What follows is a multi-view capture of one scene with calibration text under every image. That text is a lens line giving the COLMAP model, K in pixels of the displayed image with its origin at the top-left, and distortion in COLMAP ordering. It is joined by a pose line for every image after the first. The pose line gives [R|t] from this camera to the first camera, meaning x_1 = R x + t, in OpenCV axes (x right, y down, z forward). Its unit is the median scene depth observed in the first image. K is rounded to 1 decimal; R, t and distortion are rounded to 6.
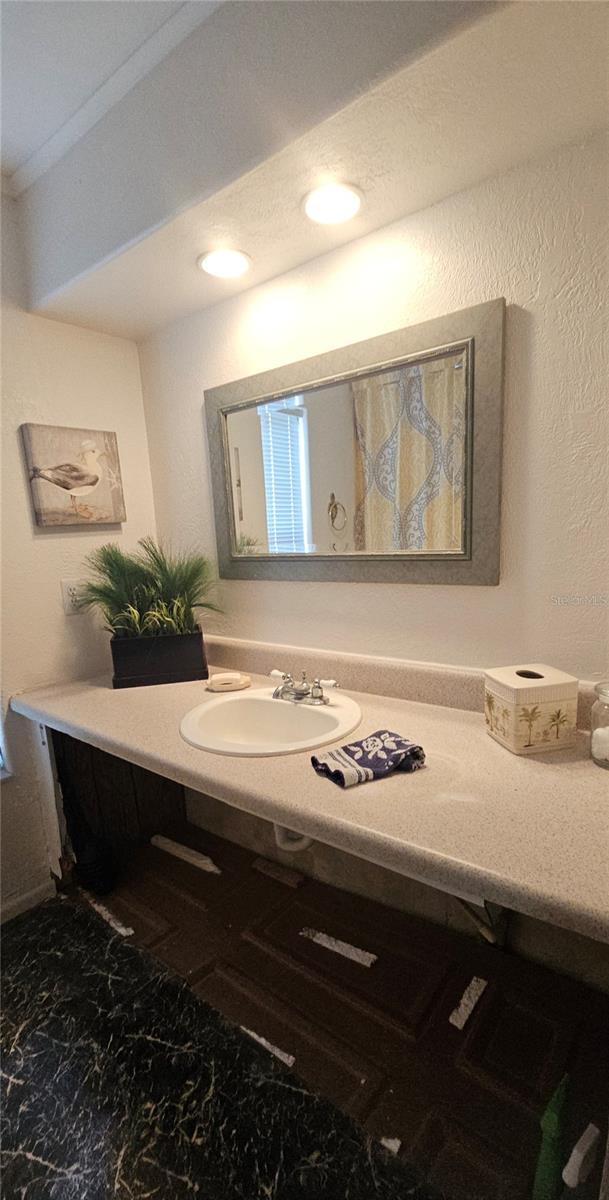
lens RADIAL K [[541.3, 0, 308.2], [0, 541.3, 651.4], [0, 0, 1]] dist [0.003171, 0.000070]
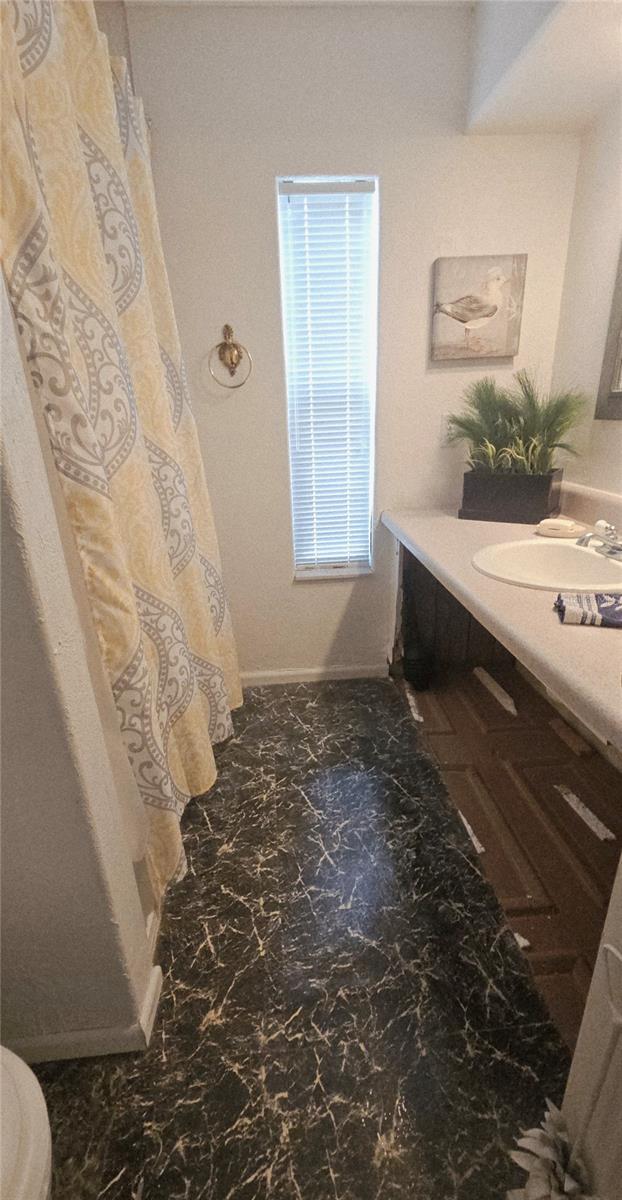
lens RADIAL K [[553.8, 0, 305.3], [0, 553.8, 653.6], [0, 0, 1]] dist [-0.000982, 0.000060]
pose [[0.677531, 0.316925, -0.663710, 0.277999], [-0.156129, 0.943807, 0.291293, 0.049199], [0.718732, -0.093736, 0.688940, -0.042446]]
